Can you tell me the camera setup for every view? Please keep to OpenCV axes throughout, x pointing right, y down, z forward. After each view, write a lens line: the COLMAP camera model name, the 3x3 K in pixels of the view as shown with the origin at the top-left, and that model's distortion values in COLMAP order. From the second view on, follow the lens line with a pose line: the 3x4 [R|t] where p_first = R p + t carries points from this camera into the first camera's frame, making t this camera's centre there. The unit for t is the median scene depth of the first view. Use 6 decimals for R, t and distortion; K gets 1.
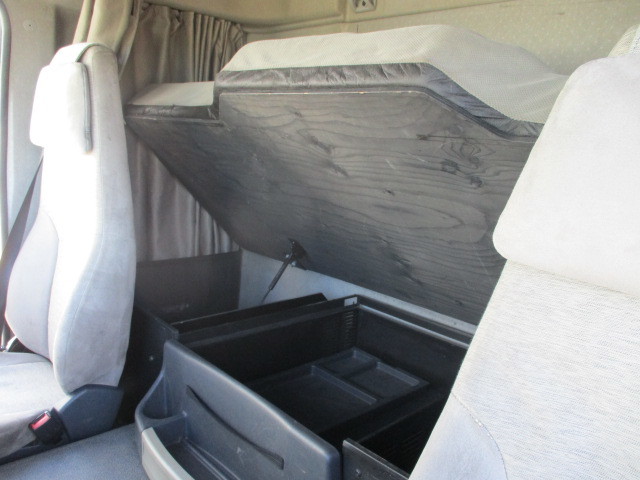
lens RADIAL K [[534.7, 0, 317.6], [0, 534.7, 235.6], [0, 0, 1]] dist [-0.027095, 0.012322]
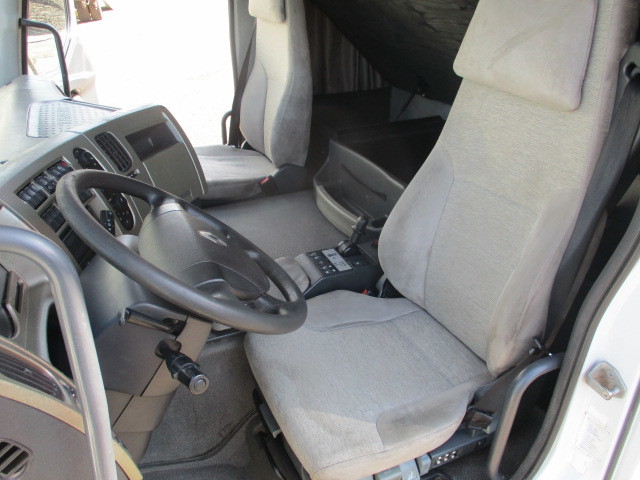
lens RADIAL K [[534.7, 0, 324.2], [0, 534.7, 239.6], [0, 0, 1]] dist [-0.027095, 0.012322]
pose [[0.945353, 0.078169, -0.316539, 0.256065], [0.013928, 0.960268, 0.278733, 0.033420], [0.325750, -0.267910, 0.906703, -0.618143]]
